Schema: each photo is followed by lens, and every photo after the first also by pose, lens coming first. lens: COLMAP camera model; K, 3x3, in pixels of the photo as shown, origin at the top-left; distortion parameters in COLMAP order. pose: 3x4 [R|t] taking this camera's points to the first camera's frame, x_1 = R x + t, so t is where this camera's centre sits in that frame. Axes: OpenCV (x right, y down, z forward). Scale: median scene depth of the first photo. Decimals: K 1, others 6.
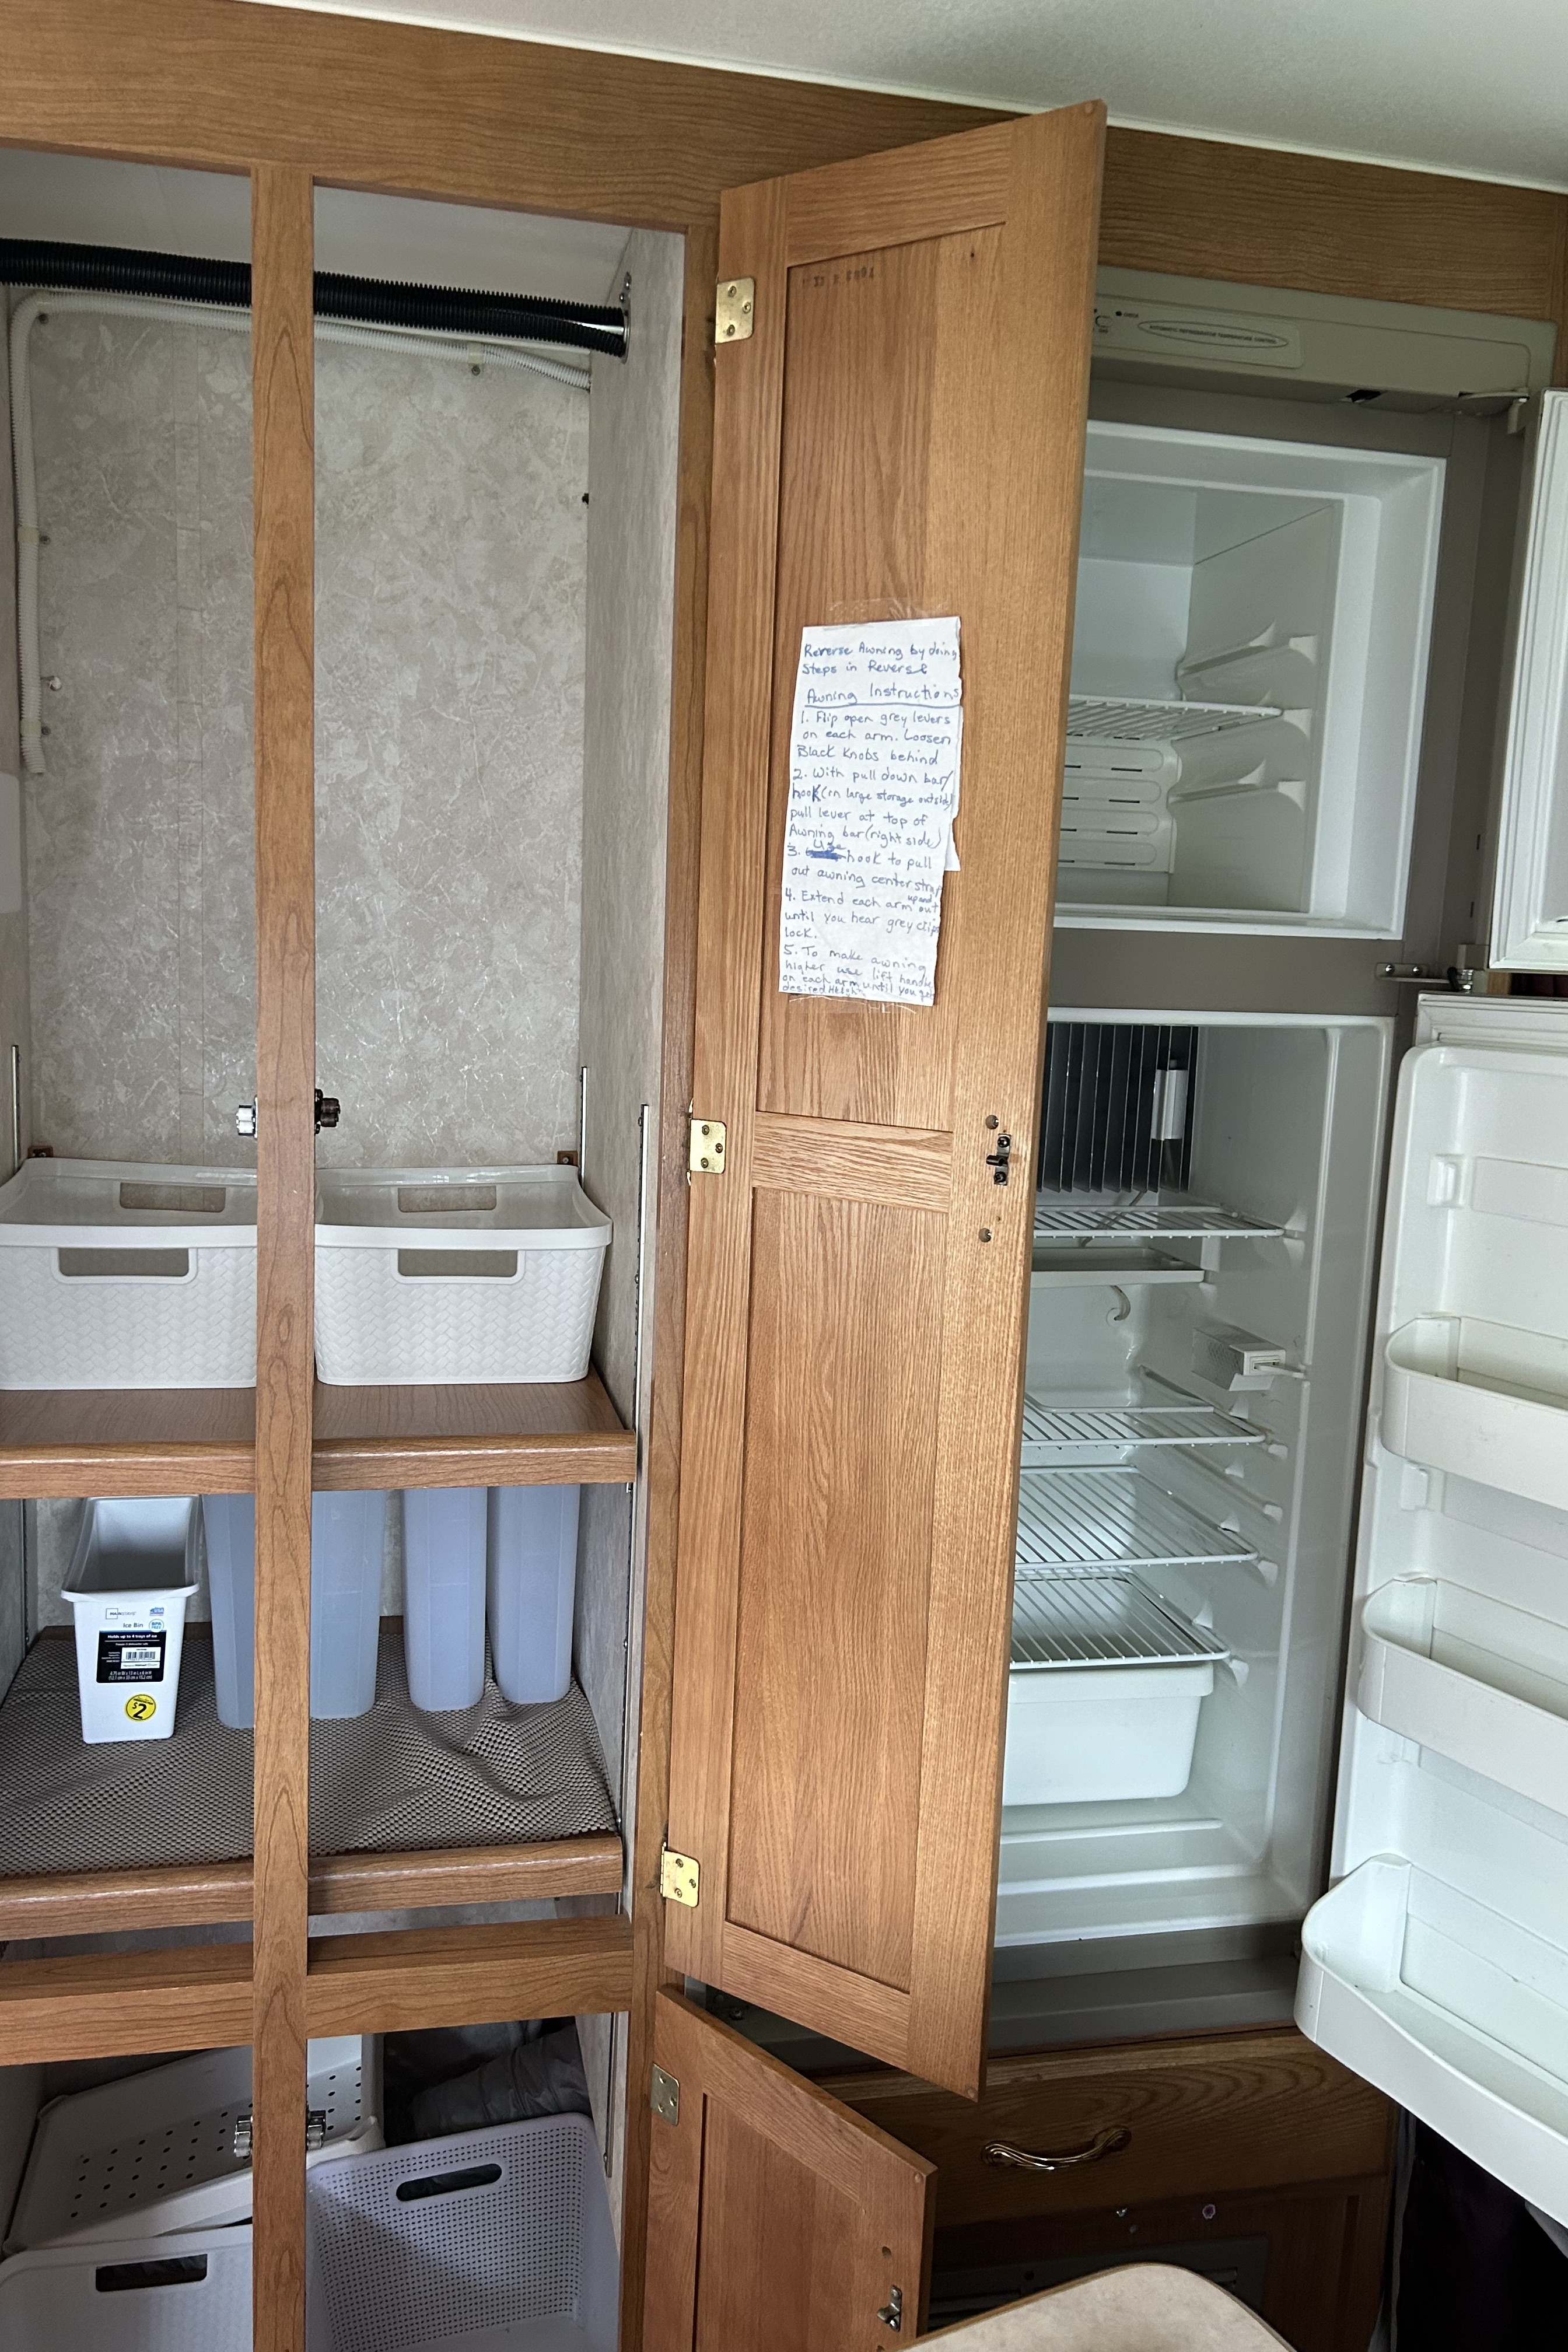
lens RADIAL K [[1793.1, 0, 770.0], [0, 1793.1, 1183.2], [0, 0, 1]] dist [0.077185, -0.066927]
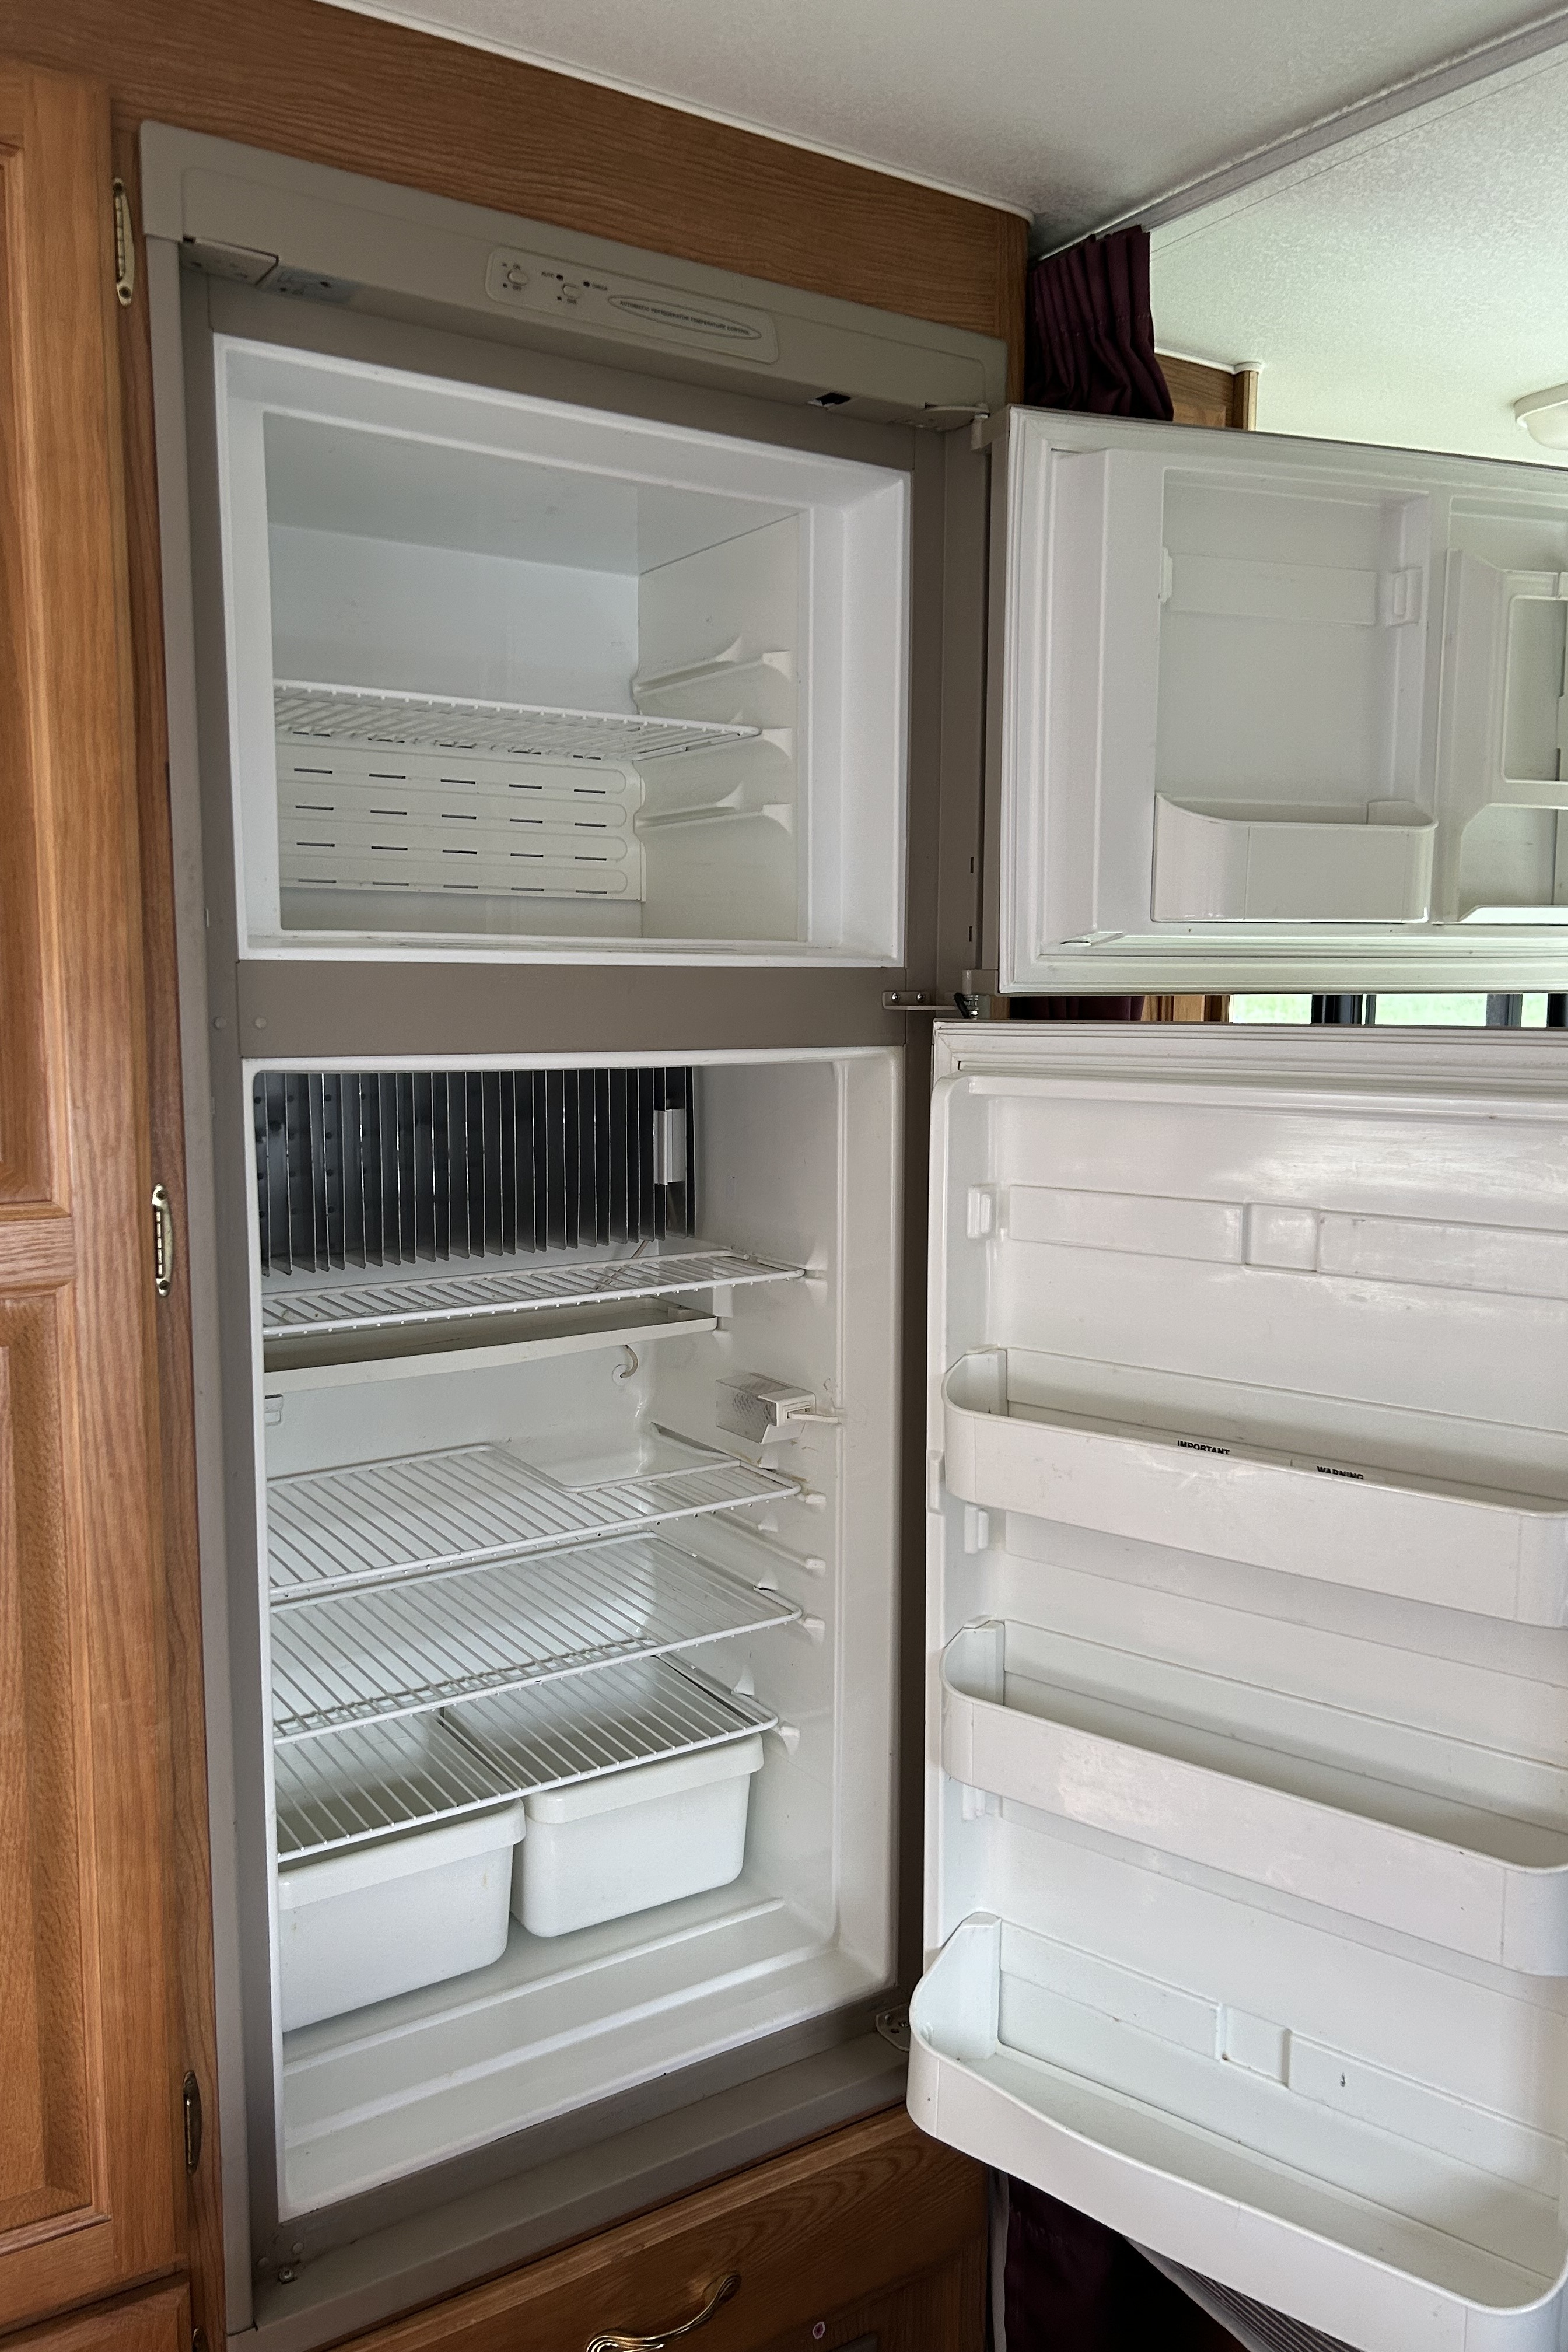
lens RADIAL K [[1793.1, 0, 780.7], [0, 1793.1, 1185.7], [0, 0, 1]] dist [0.077185, -0.066927]
pose [[0.936699, -0.077238, 0.341511, -0.048813], [0.081731, 0.996654, 0.001235, -0.021274], [-0.340463, 0.026755, 0.939877, 0.107689]]
